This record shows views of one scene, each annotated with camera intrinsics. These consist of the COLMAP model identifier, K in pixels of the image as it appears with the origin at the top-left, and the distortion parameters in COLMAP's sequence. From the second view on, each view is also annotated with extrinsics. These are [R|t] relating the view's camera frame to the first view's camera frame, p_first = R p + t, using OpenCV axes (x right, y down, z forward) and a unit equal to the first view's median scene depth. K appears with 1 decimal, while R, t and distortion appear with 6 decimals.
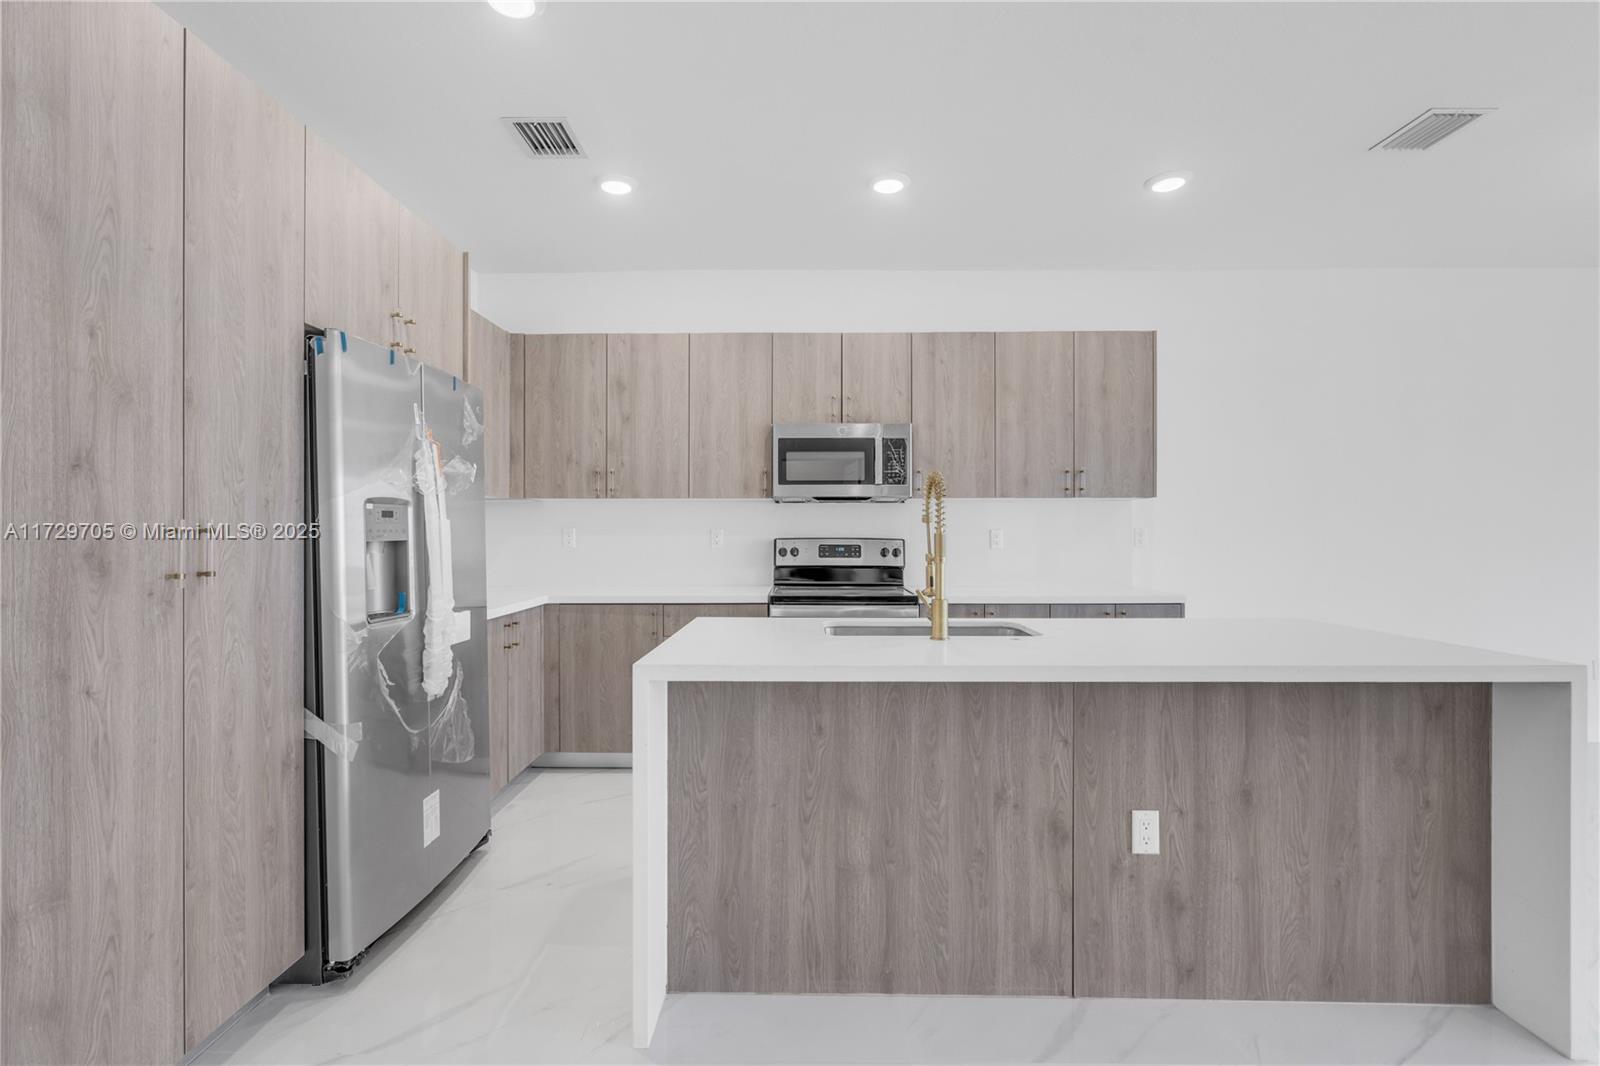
lens RADIAL K [[737.4, 0, 793.4], [0, 737.4, 538.6], [0, 0, 1]] dist [-0.000916, 0.000452]
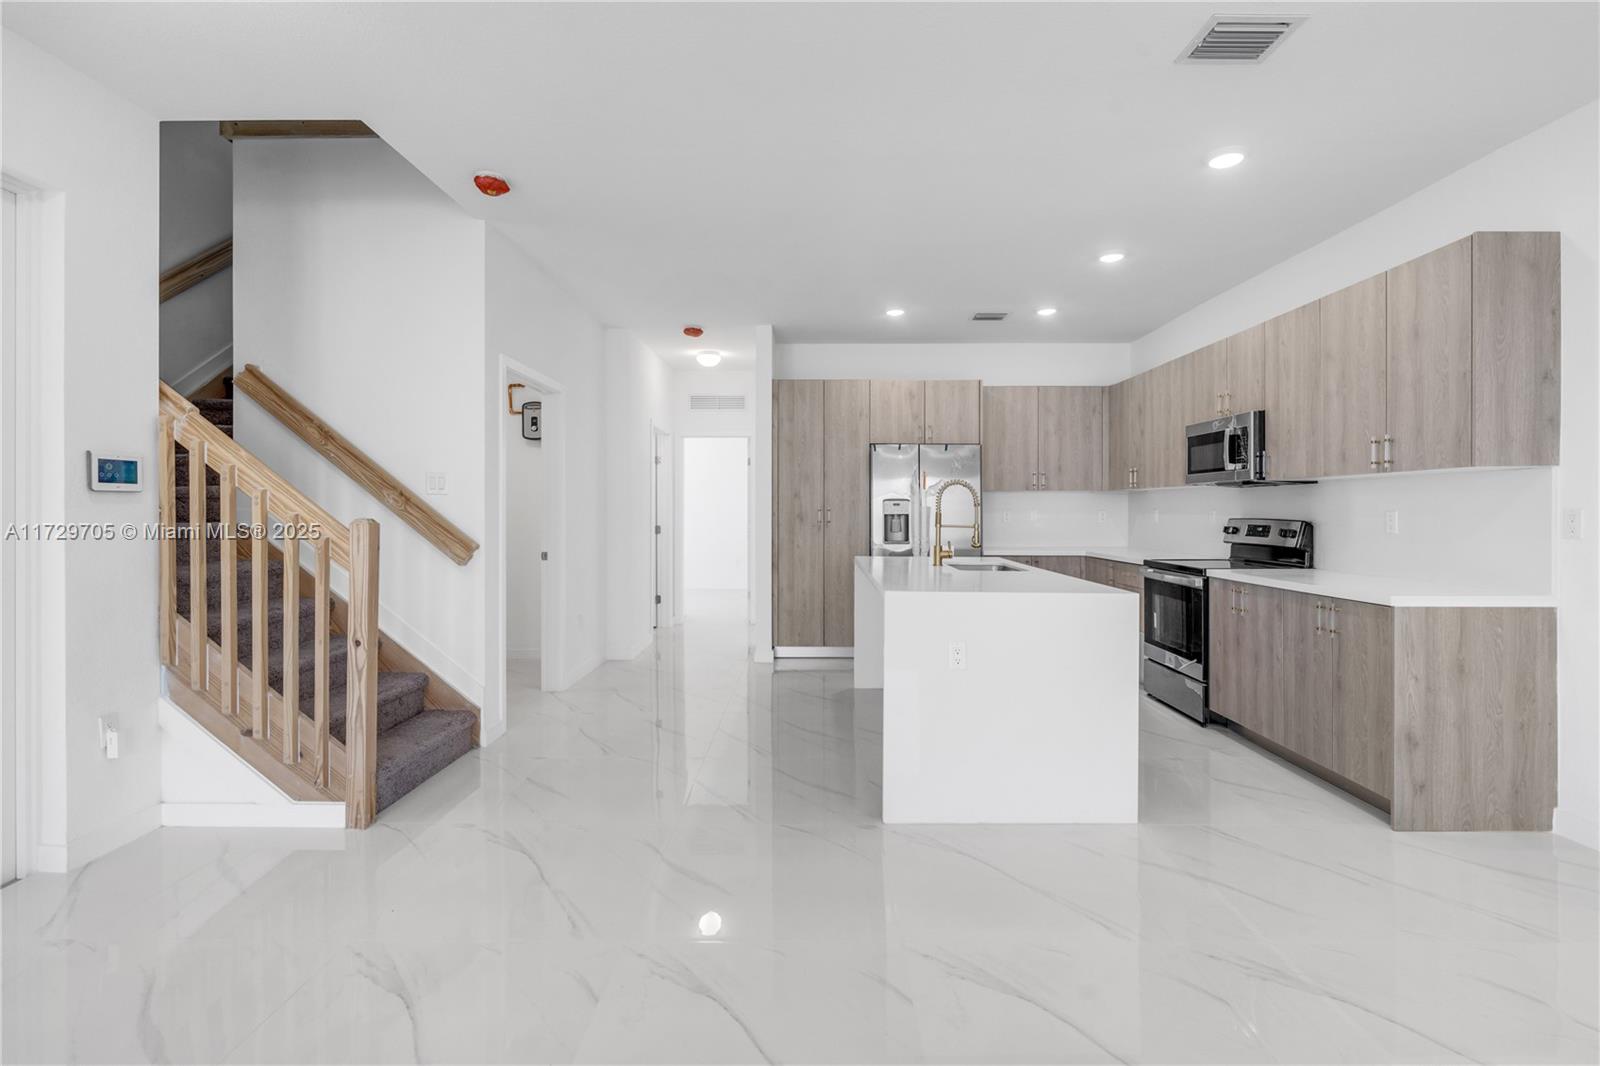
lens RADIAL K [[739.5, 0, 808.3], [0, 739.5, 508.3], [0, 0, 1]] dist [0.000424, 0.000284]
pose [[0.007632, -0.001909, -0.999969, 2.415060], [-0.014376, 0.999895, -0.002019, -0.009688], [0.999868, 0.014391, 0.007604, 0.708936]]
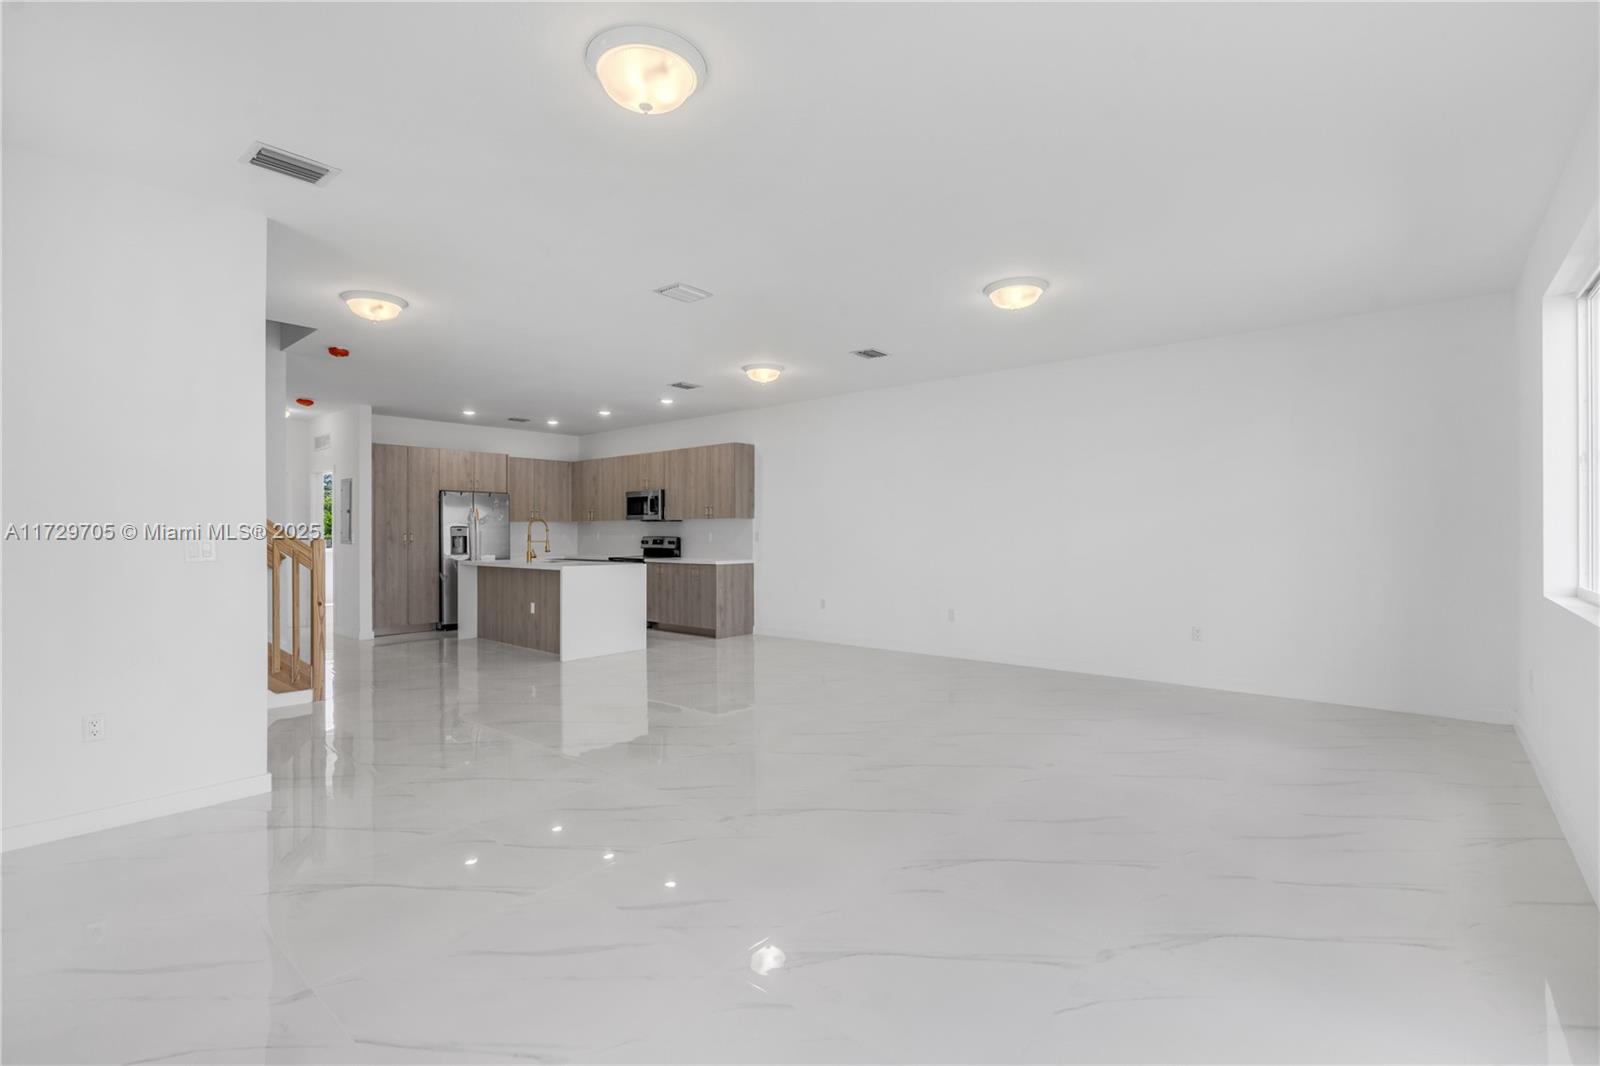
lens RADIAL K [[737.4, 0, 793.4], [0, 737.4, 538.6], [0, 0, 1]] dist [-0.000916, 0.000452]
pose [[0.761381, 0.005442, -0.648281, 4.127955], [-0.006709, 0.999977, 0.000515, 0.003763], [0.648270, 0.003957, 0.761401, -1.135412]]
